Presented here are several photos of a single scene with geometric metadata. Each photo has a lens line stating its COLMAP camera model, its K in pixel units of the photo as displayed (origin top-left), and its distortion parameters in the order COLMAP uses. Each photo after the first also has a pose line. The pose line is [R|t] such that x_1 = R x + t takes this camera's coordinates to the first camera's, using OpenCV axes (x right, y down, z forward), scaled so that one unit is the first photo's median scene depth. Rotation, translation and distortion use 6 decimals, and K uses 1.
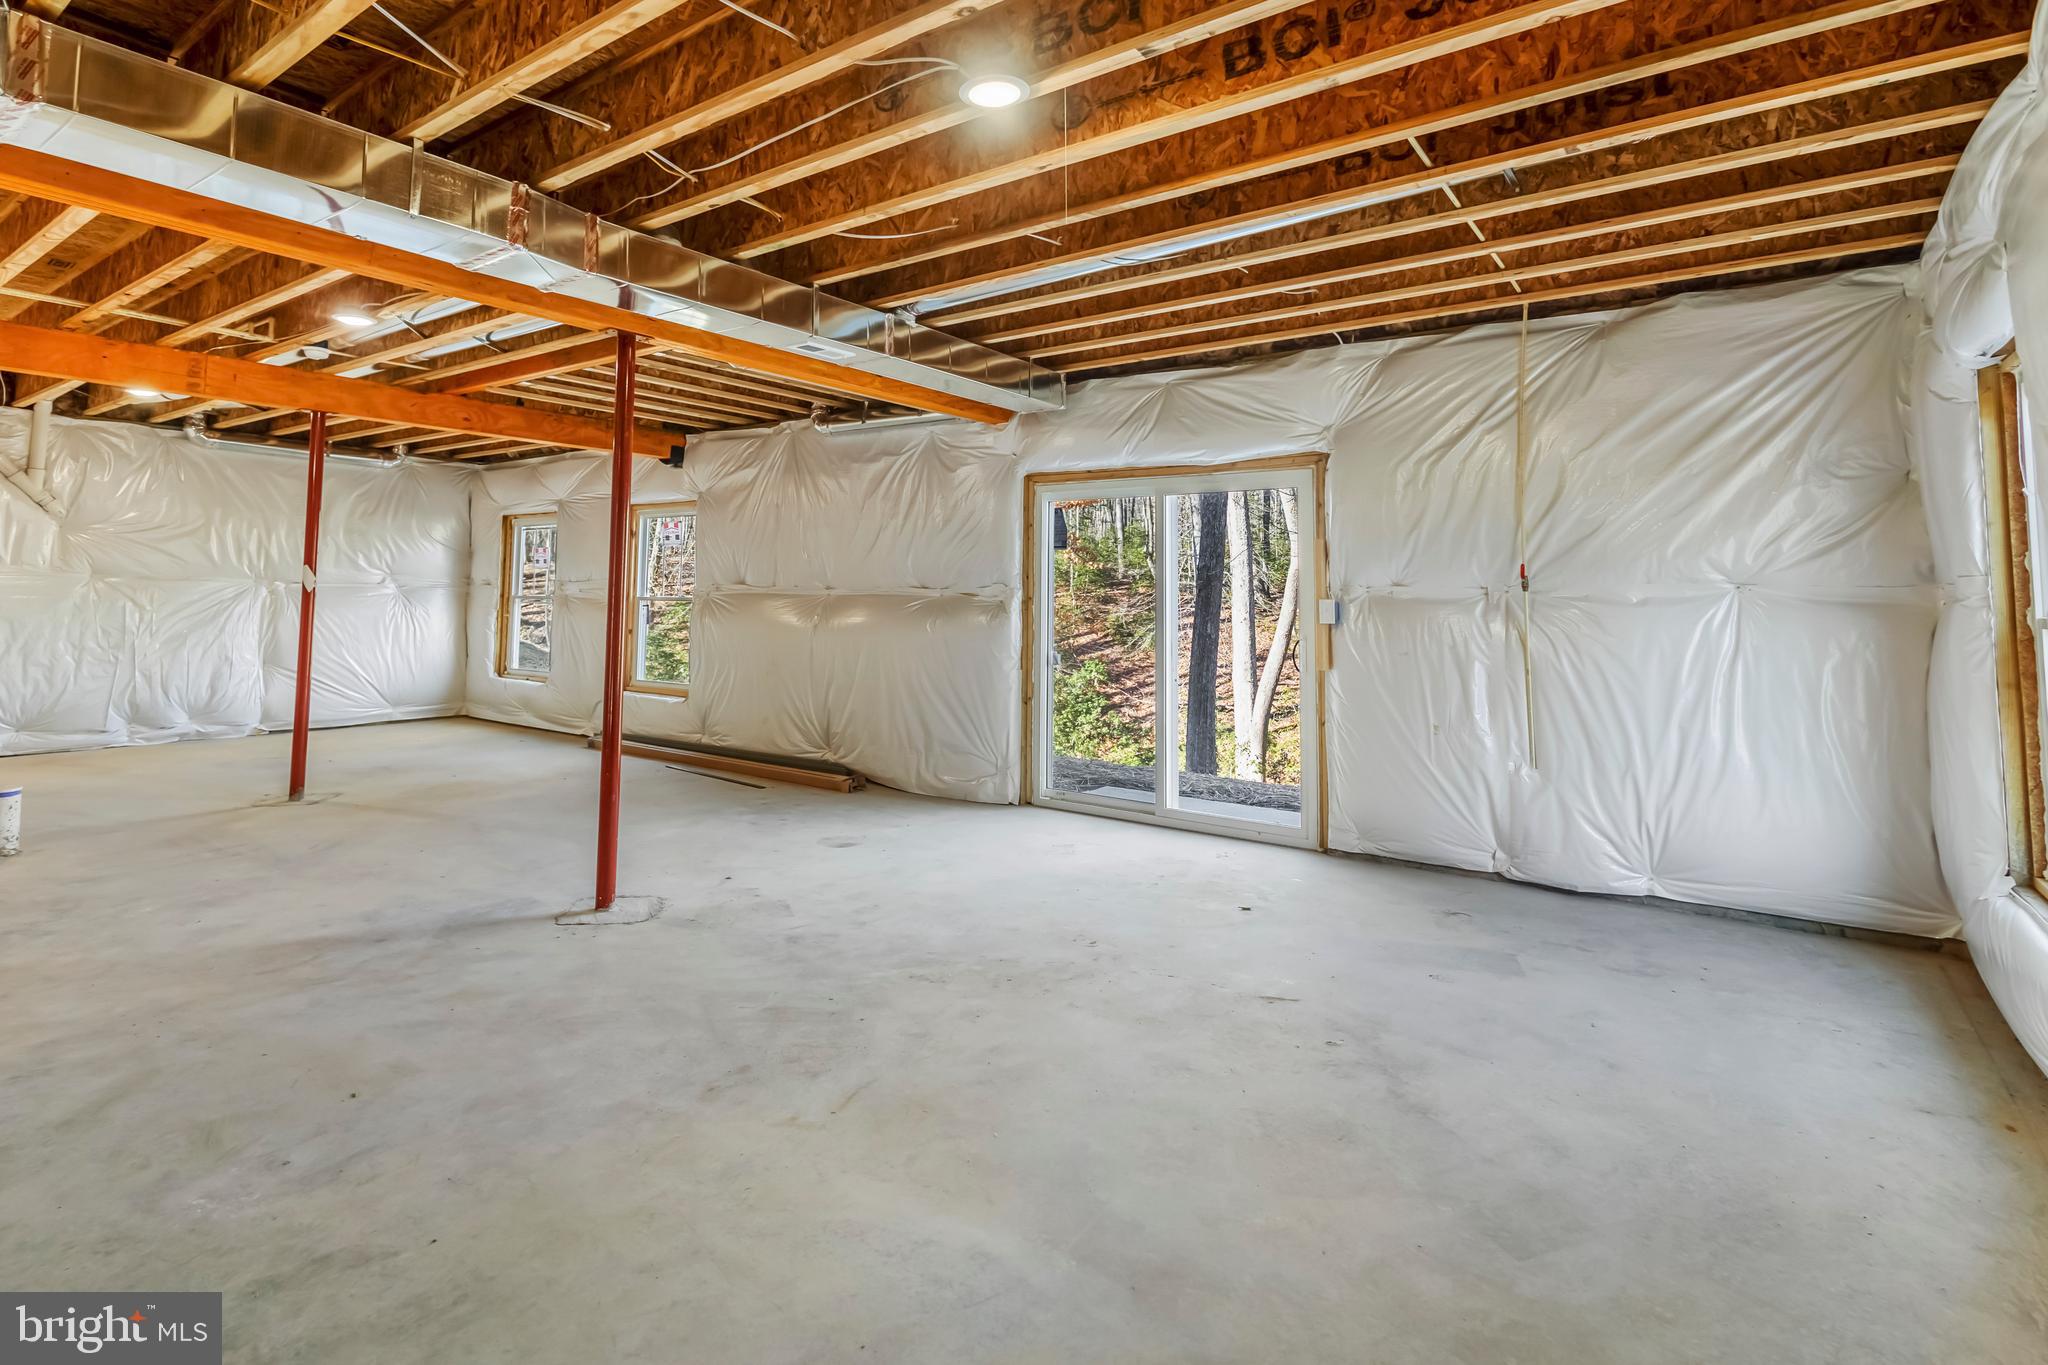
lens RADIAL K [[982.6, 0, 1027.3], [0, 982.6, 523.0], [0, 0, 1]] dist [0.001664, 0.000051]
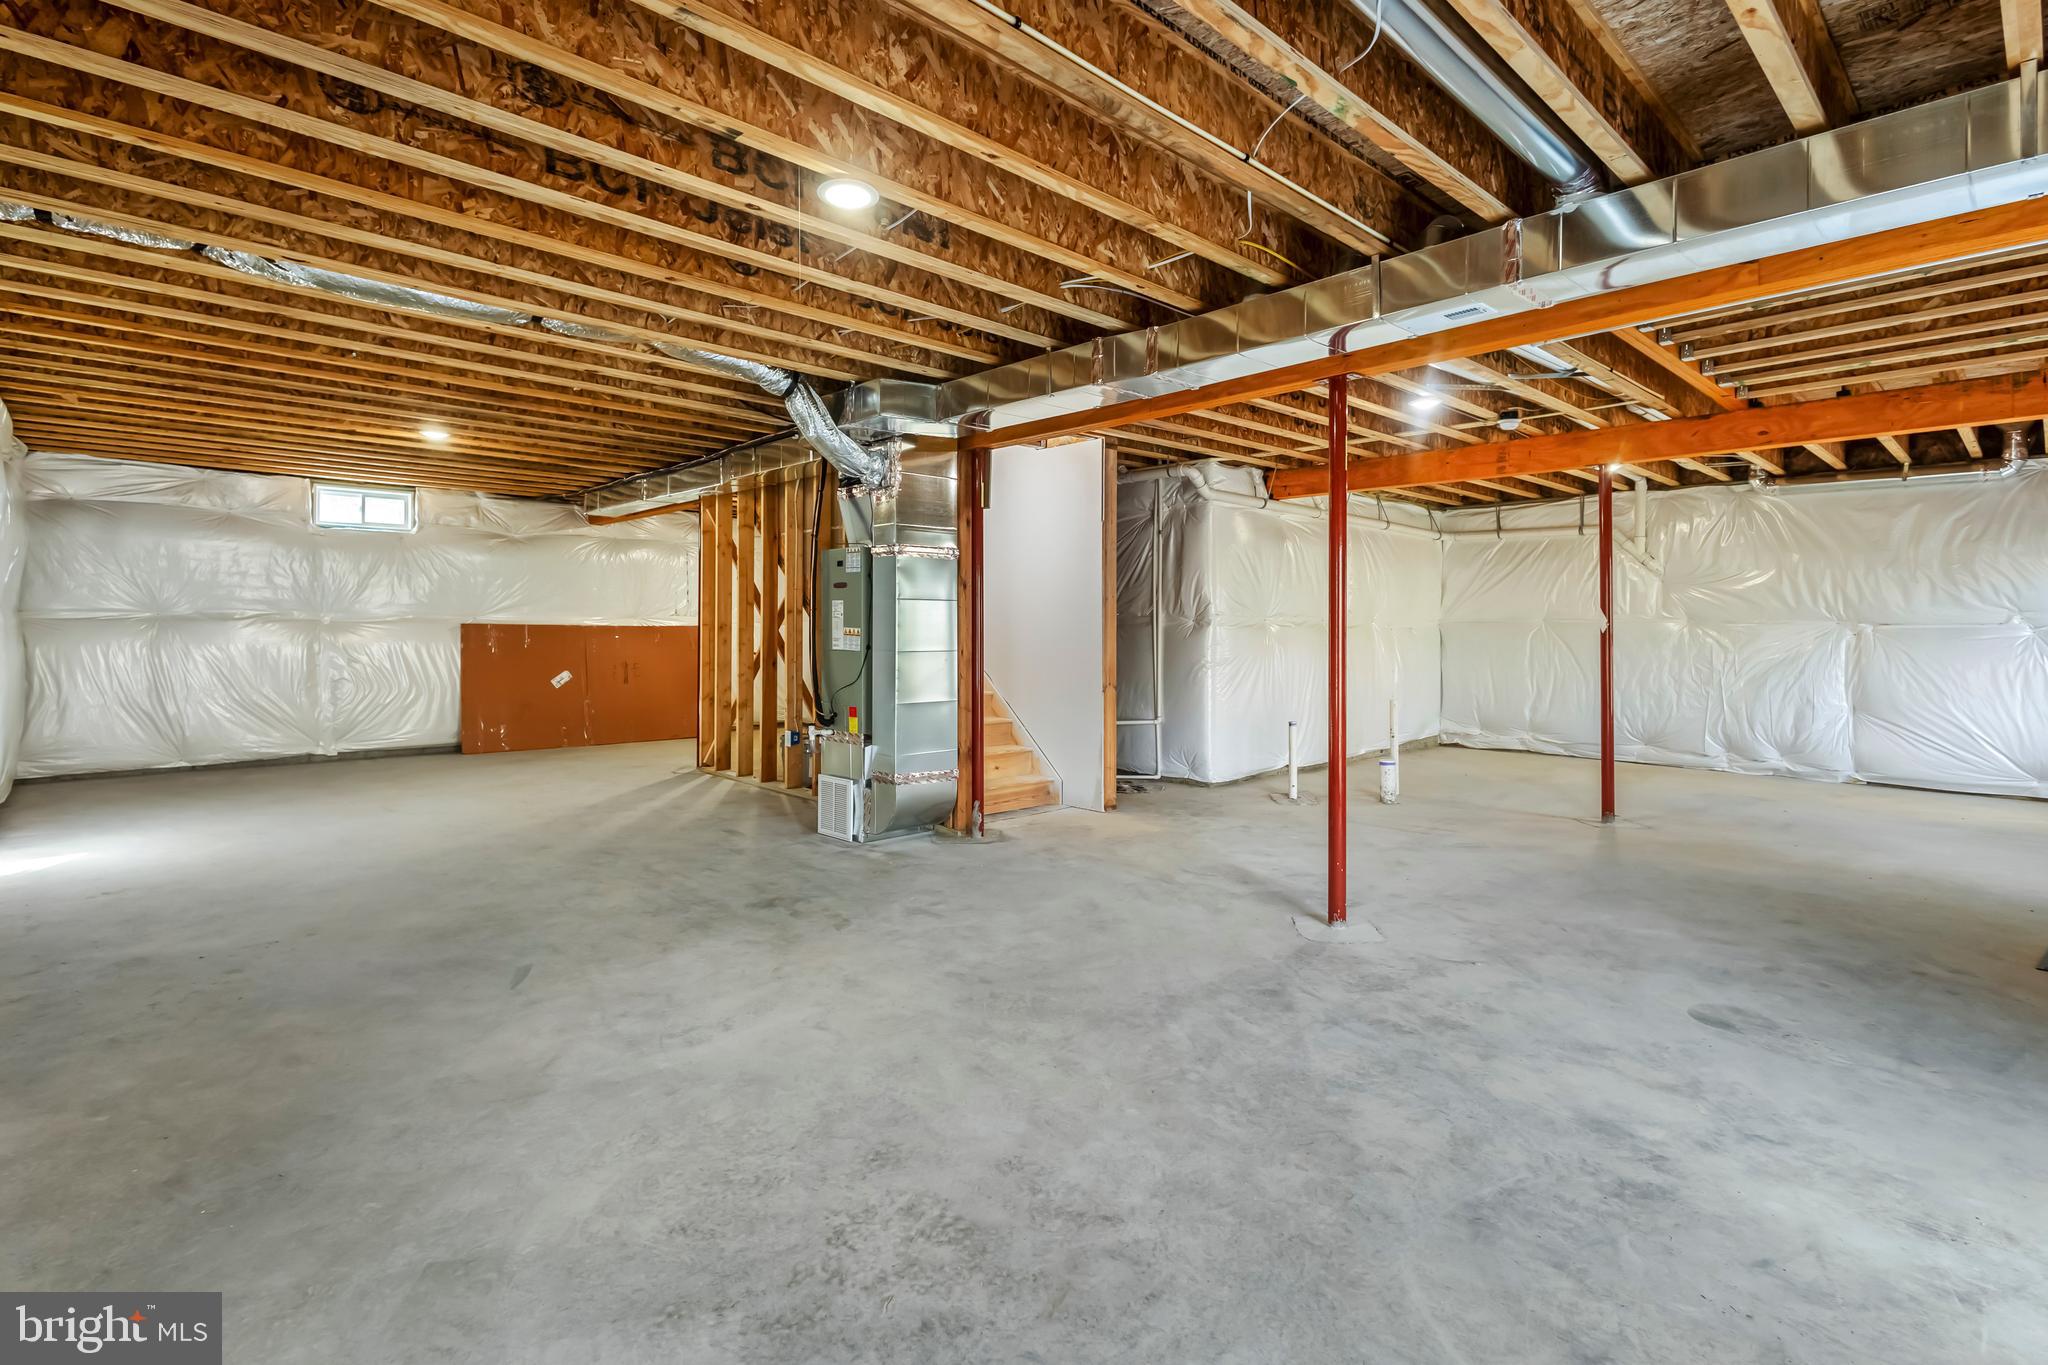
lens RADIAL K [[971.4, 0, 1035.1], [0, 971.4, 641.0], [0, 0, 1]] dist [0.010148, -0.000358]
pose [[-0.187436, 0.003310, -0.982271, 0.518045], [0.067309, 0.997687, -0.009482, 0.055059], [0.979968, -0.067893, -0.187225, 0.693878]]
